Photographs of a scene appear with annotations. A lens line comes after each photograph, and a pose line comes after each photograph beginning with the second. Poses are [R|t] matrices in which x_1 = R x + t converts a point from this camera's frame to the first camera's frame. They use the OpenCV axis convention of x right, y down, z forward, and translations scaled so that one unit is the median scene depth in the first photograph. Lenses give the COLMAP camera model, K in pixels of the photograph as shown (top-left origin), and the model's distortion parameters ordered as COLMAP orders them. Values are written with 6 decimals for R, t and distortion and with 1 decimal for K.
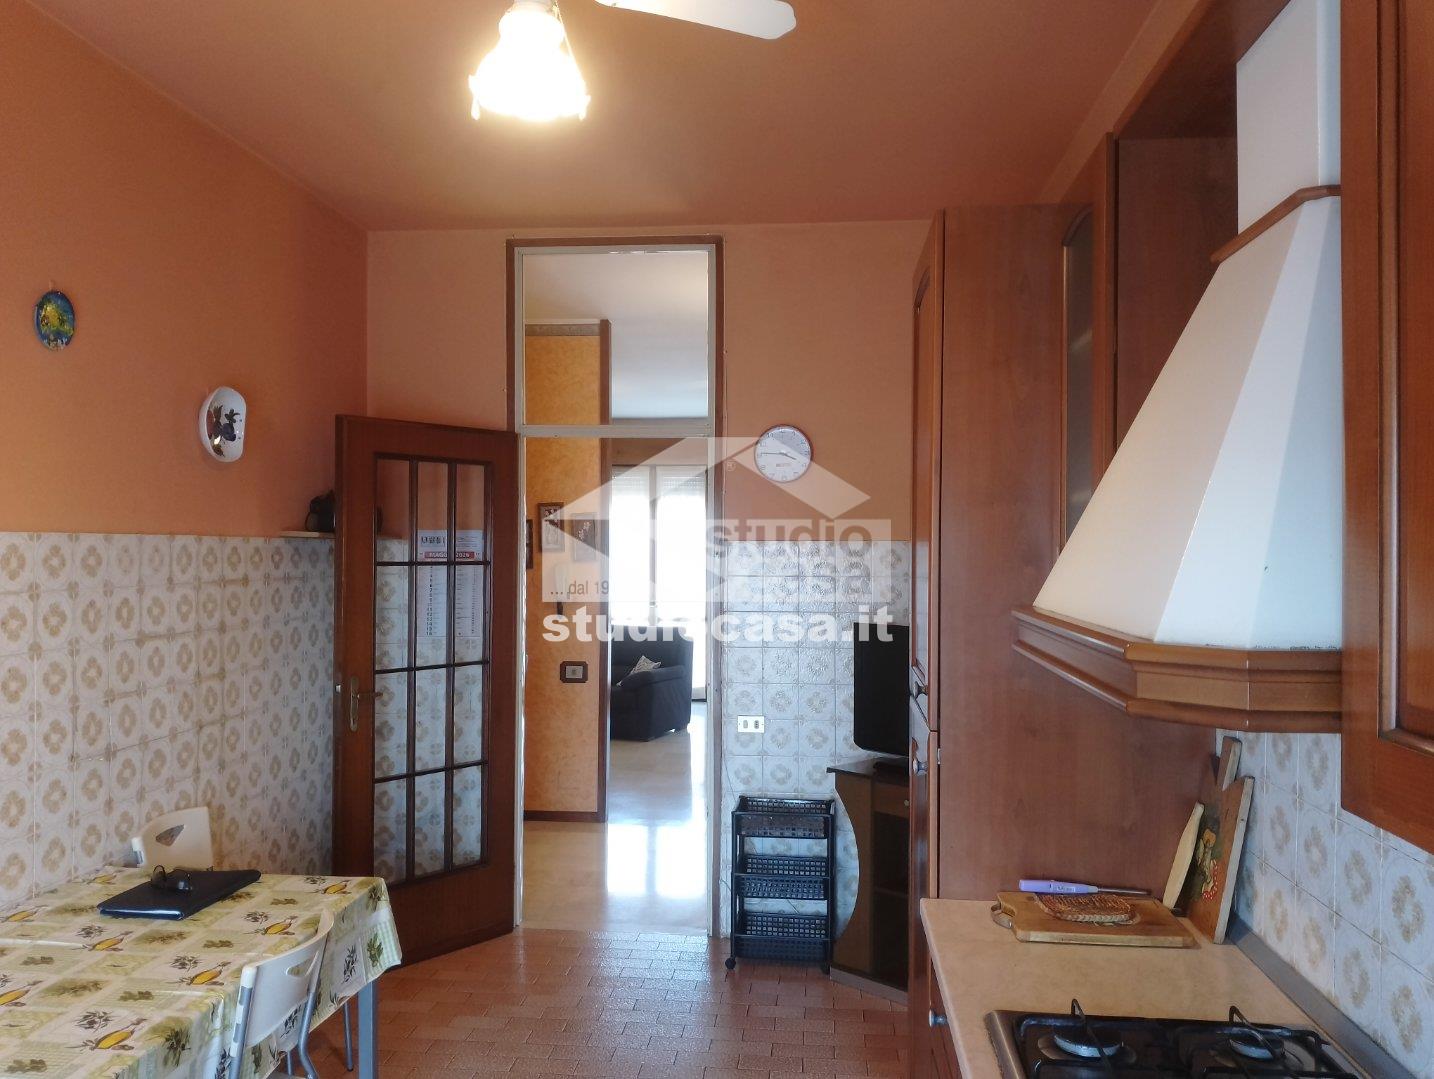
lens RADIAL K [[1136.0, 0, 710.9], [0, 1136.0, 540.7], [0, 0, 1]] dist [0.083941, -0.164447]
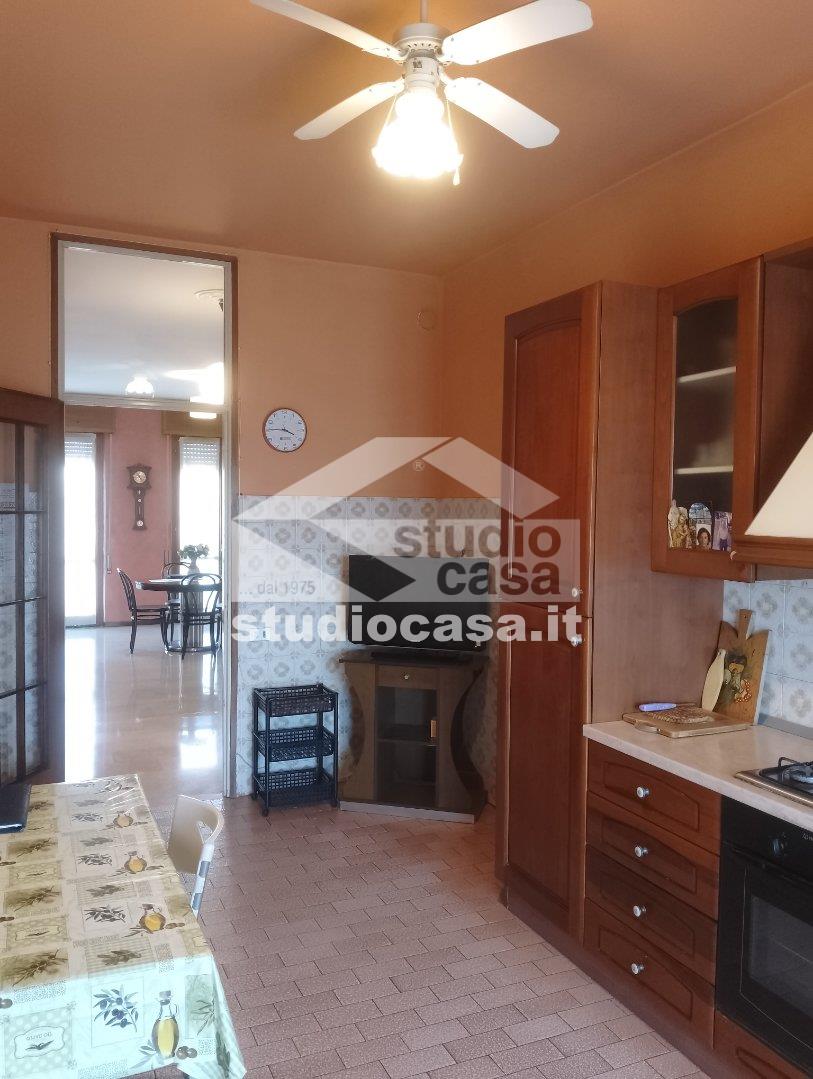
lens RADIAL K [[864.6, 0, 402.6], [0, 864.6, 531.0], [0, 0, 1]] dist [0.072565, -0.170616]
pose [[0.863794, -0.011212, 0.503721, -0.336119], [-0.009686, 0.999198, 0.038850, 0.000463], [-0.503753, -0.038437, 0.862992, 0.053823]]
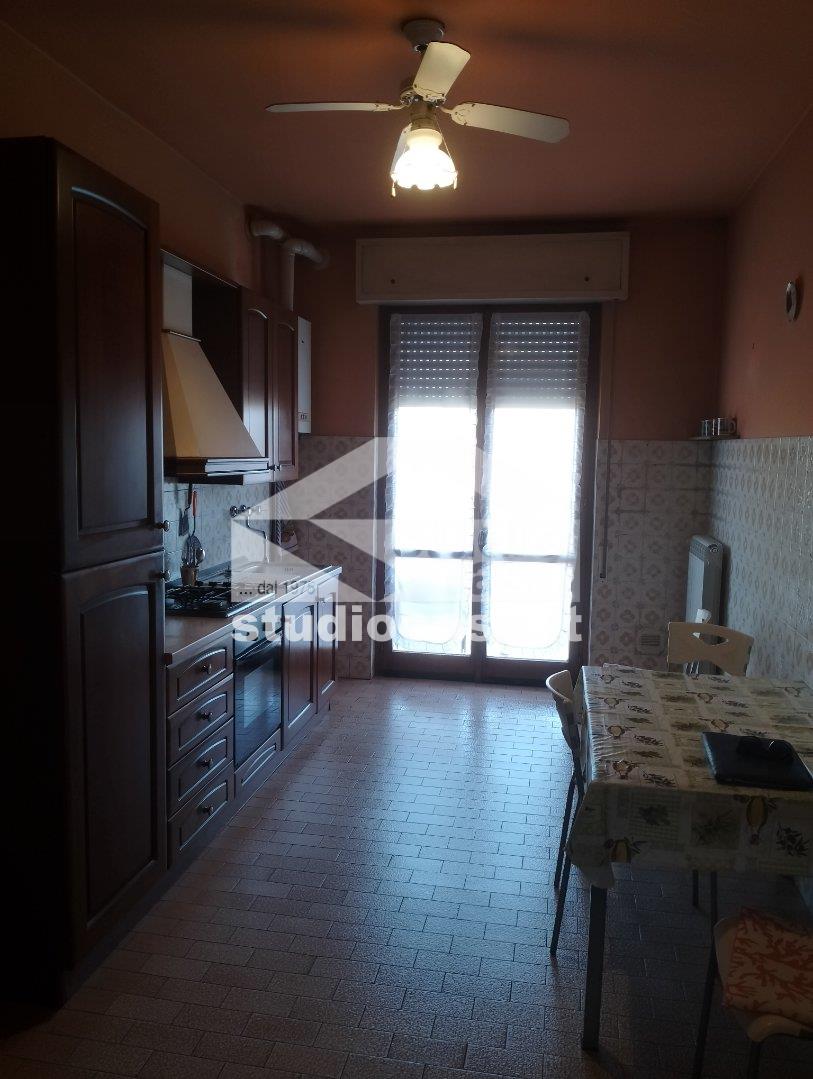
lens RADIAL K [[864.6, 0, 402.6], [0, 864.6, 531.0], [0, 0, 1]] dist [0.072565, -0.170616]
pose [[-0.997796, -0.029441, 0.059470, -0.107313], [-0.022480, 0.993169, 0.114501, -0.000521], [-0.062435, 0.112911, -0.991642, 1.155950]]
